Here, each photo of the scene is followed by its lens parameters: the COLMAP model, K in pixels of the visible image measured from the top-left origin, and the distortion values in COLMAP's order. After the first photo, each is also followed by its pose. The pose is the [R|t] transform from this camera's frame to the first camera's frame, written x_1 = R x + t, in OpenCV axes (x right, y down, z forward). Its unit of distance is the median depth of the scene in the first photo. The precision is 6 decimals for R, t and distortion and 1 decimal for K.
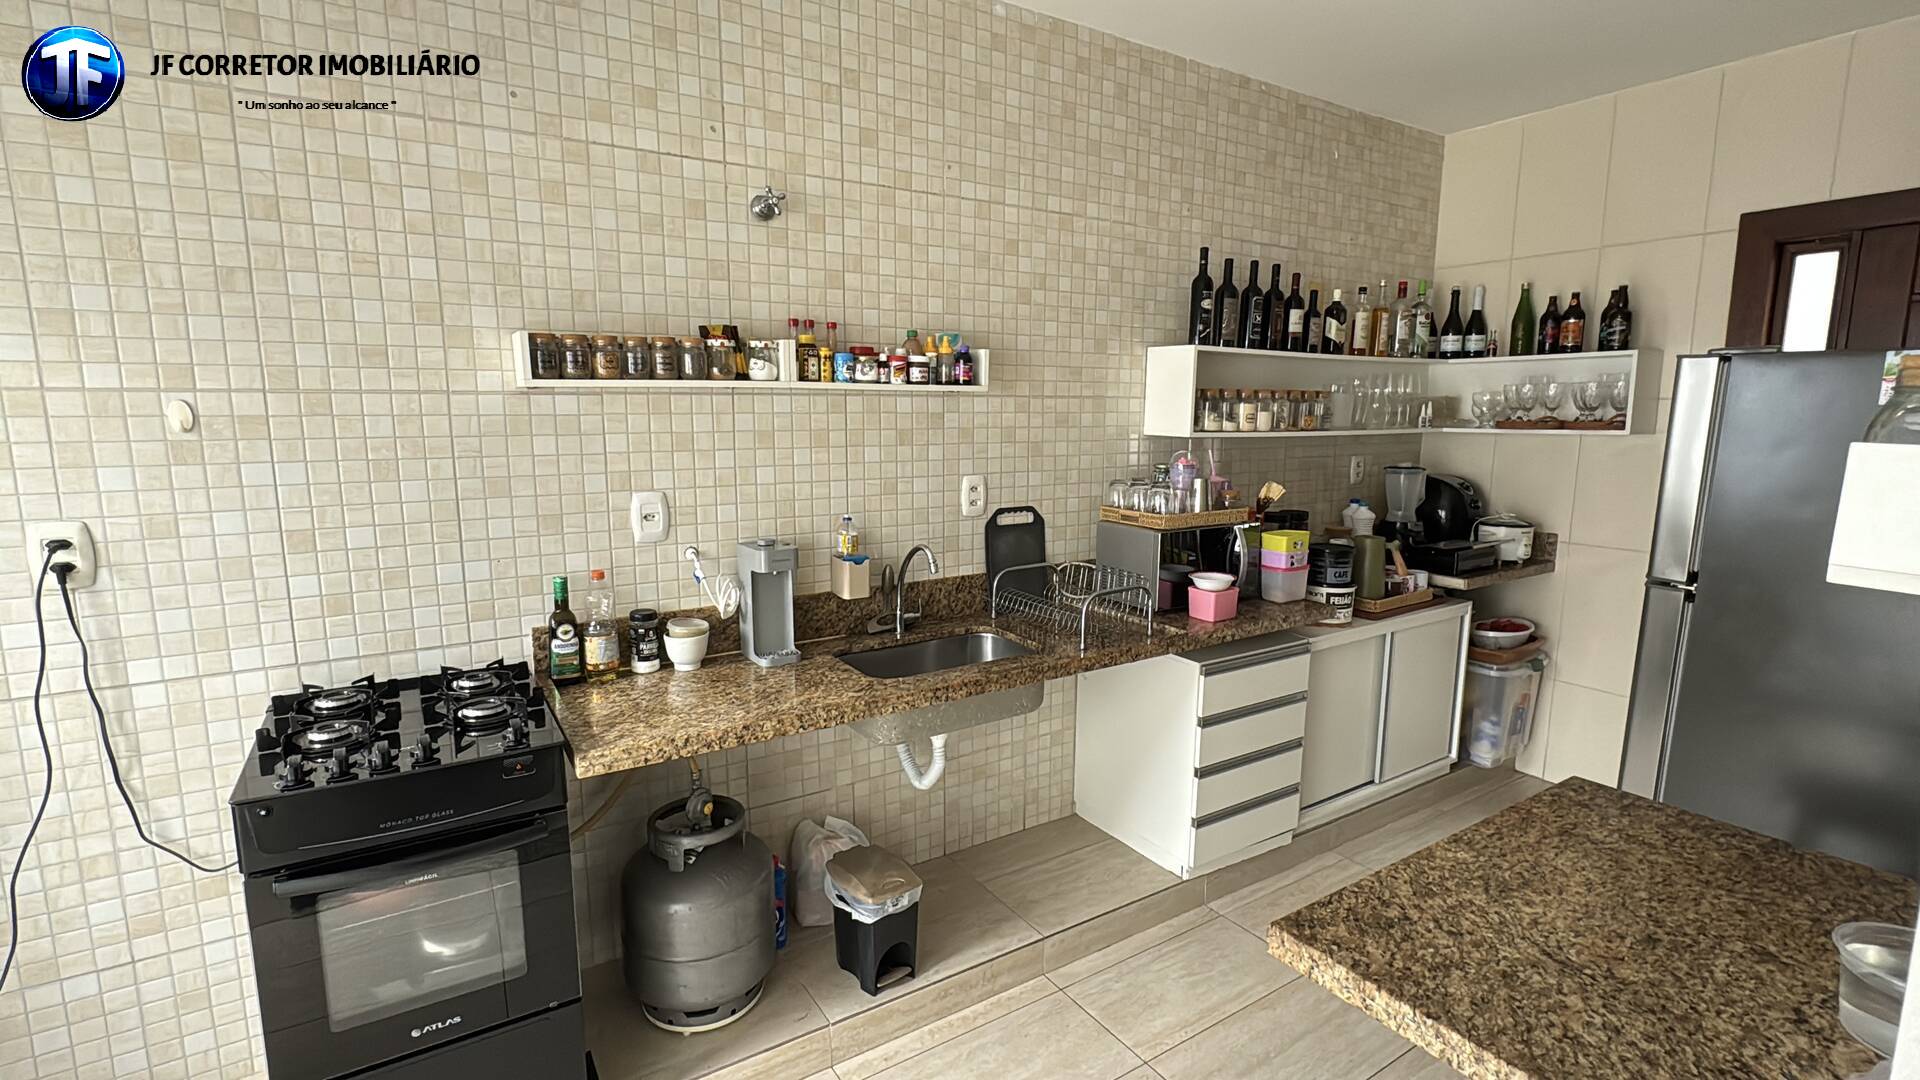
lens RADIAL K [[874.6, 0, 961.6], [0, 874.6, 538.2], [0, 0, 1]] dist [-0.002250, 0.000153]
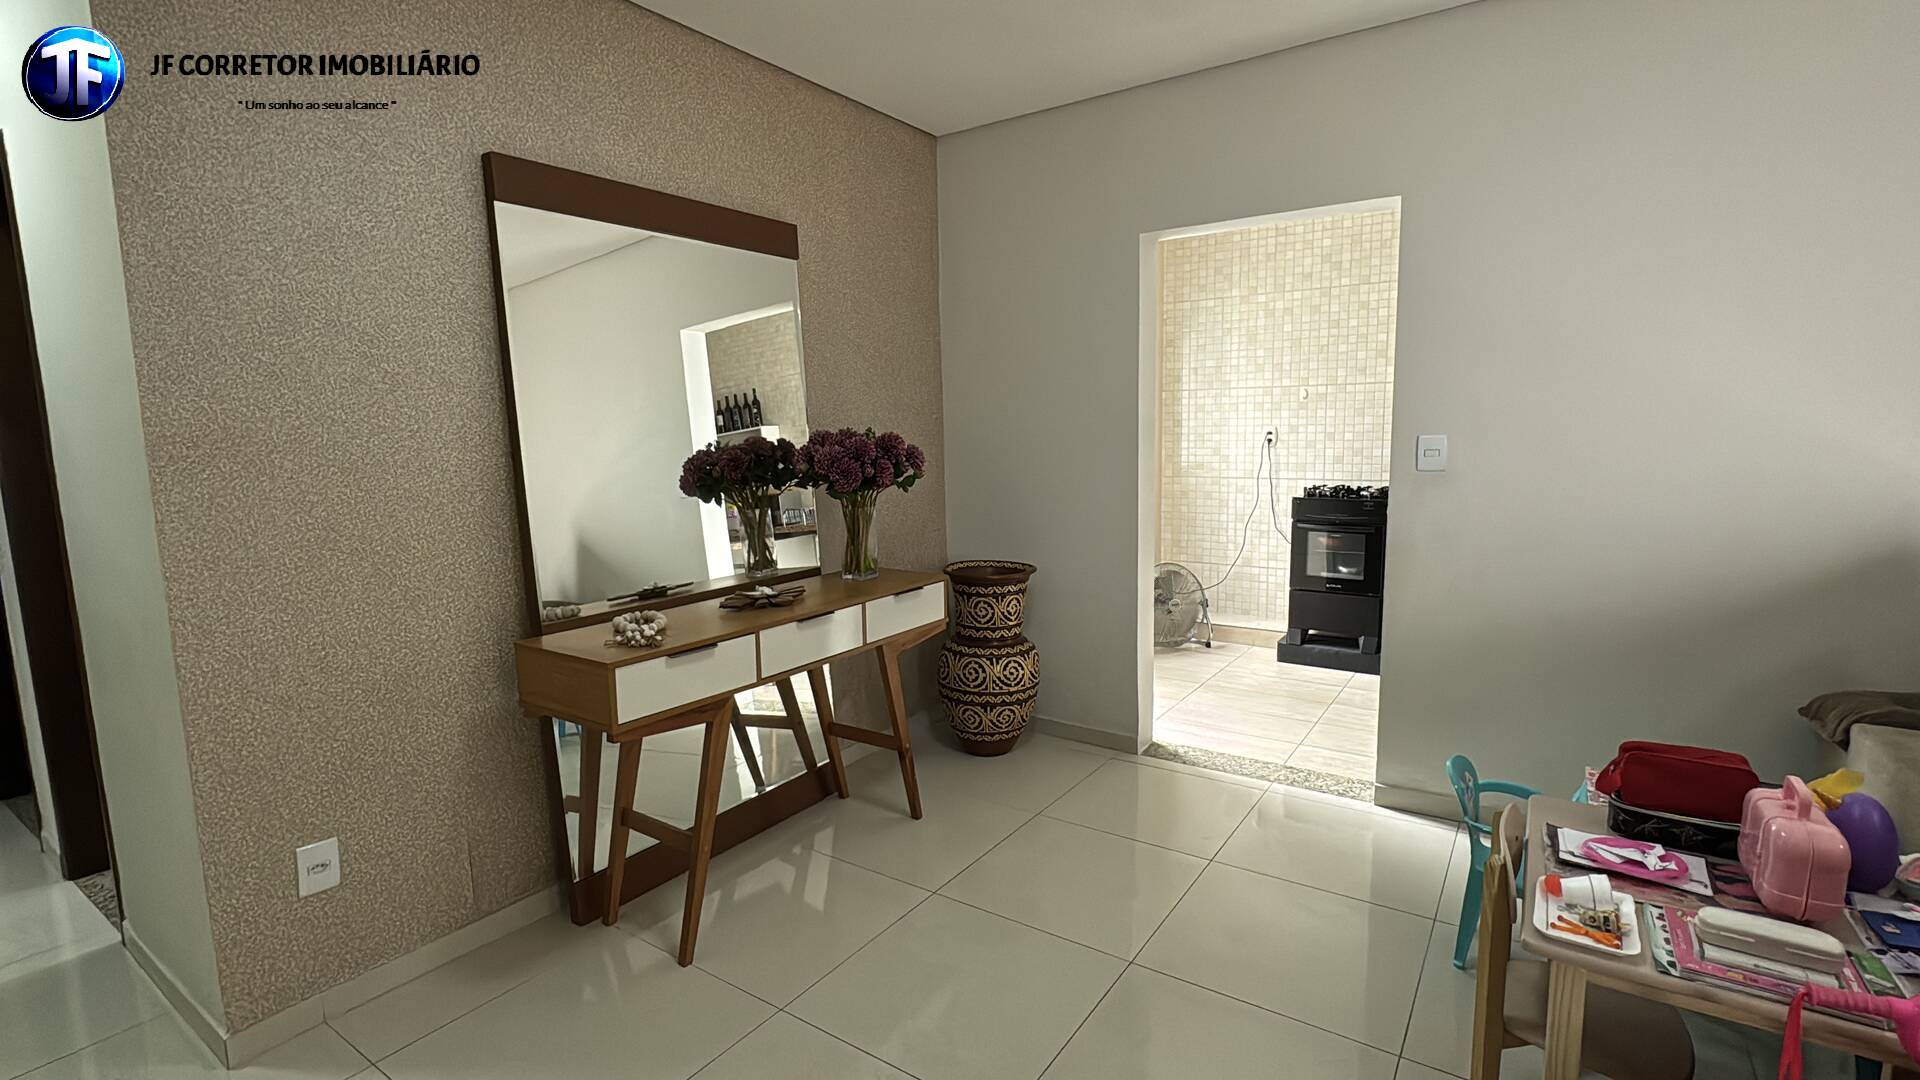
lens RADIAL K [[874.6, 0, 959.7], [0, 874.6, 541.3], [0, 0, 1]] dist [-0.002250, 0.000153]
pose [[0.393747, 0.106201, -0.913063, 1.489935], [-0.122151, 0.990539, 0.062536, 0.327171], [0.911066, 0.086909, 0.402995, -1.300119]]
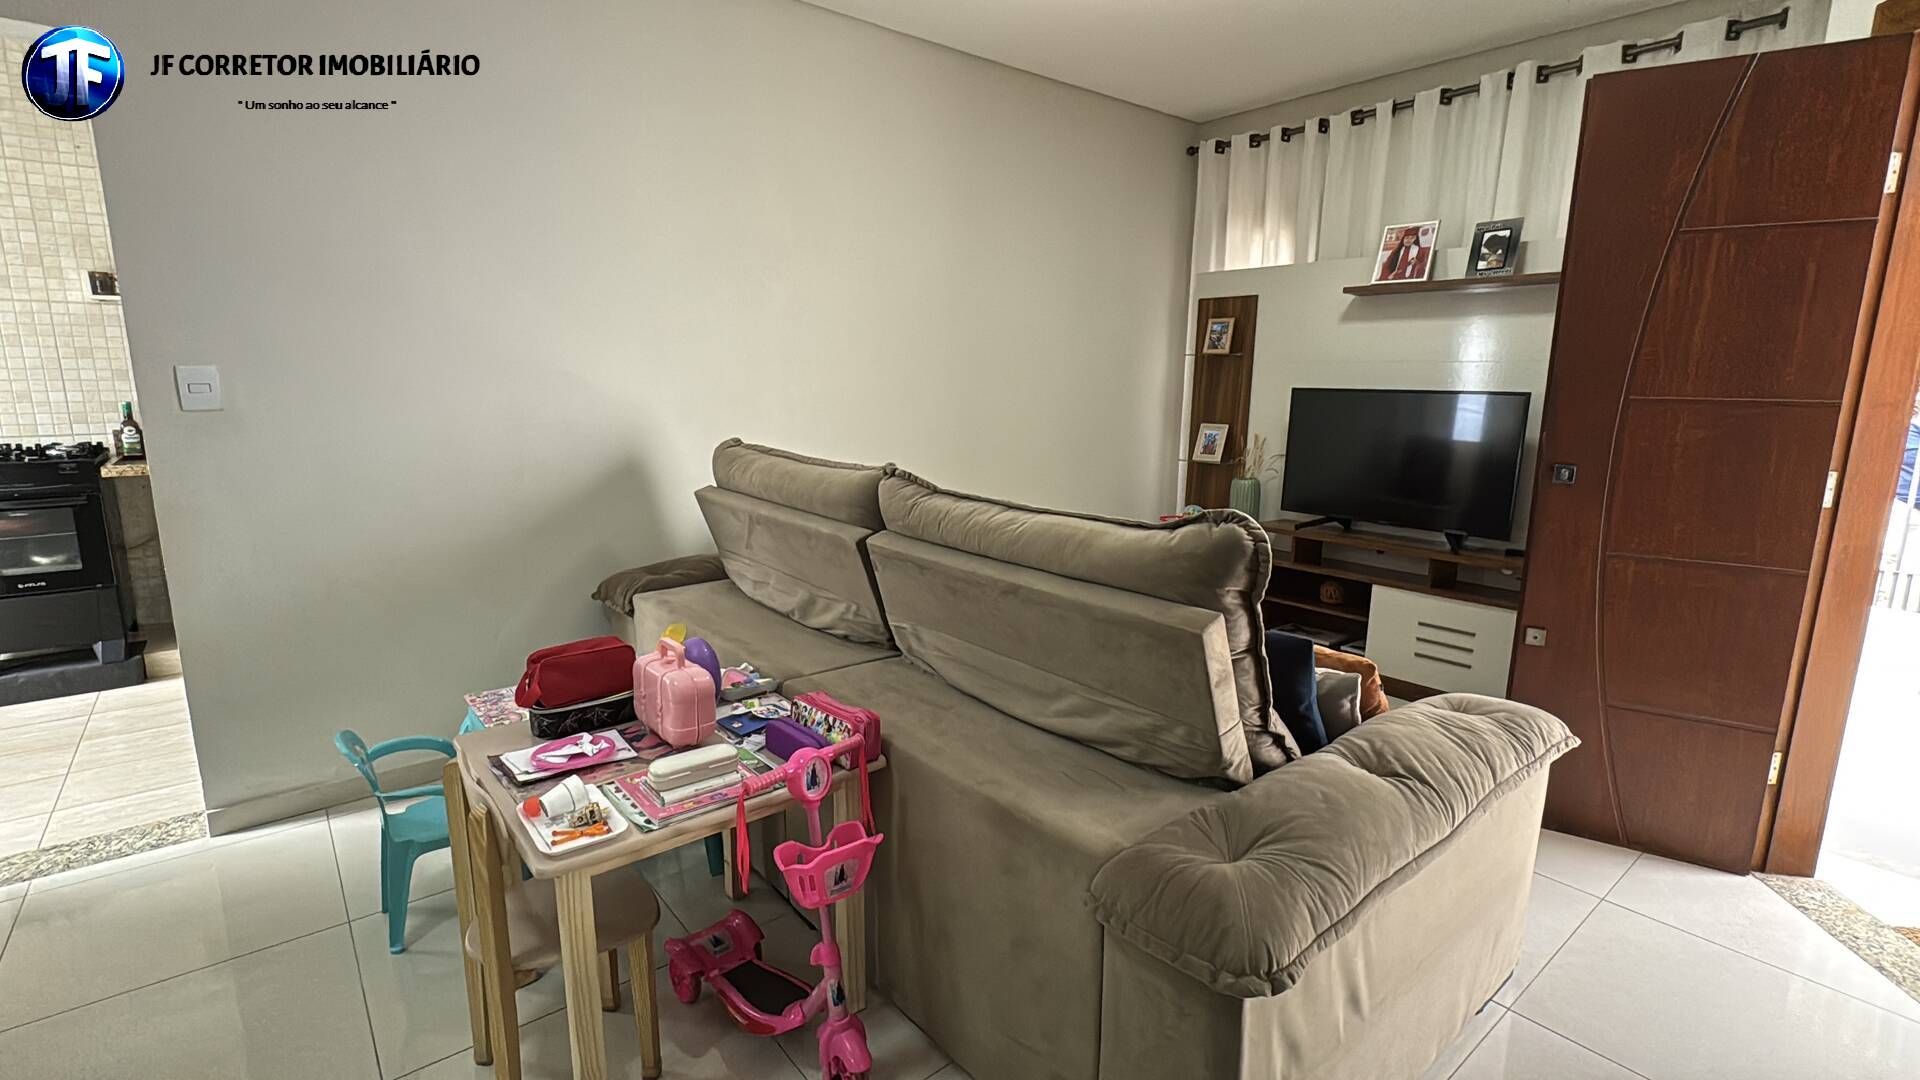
lens RADIAL K [[874.6, 0, 963.1], [0, 874.6, 539.1], [0, 0, 1]] dist [-0.002250, 0.000153]
pose [[0.993417, -0.019054, 0.112957, 1.317153], [0.015158, 0.999264, 0.035249, 0.354160], [-0.113545, -0.033304, 0.992974, -1.286445]]
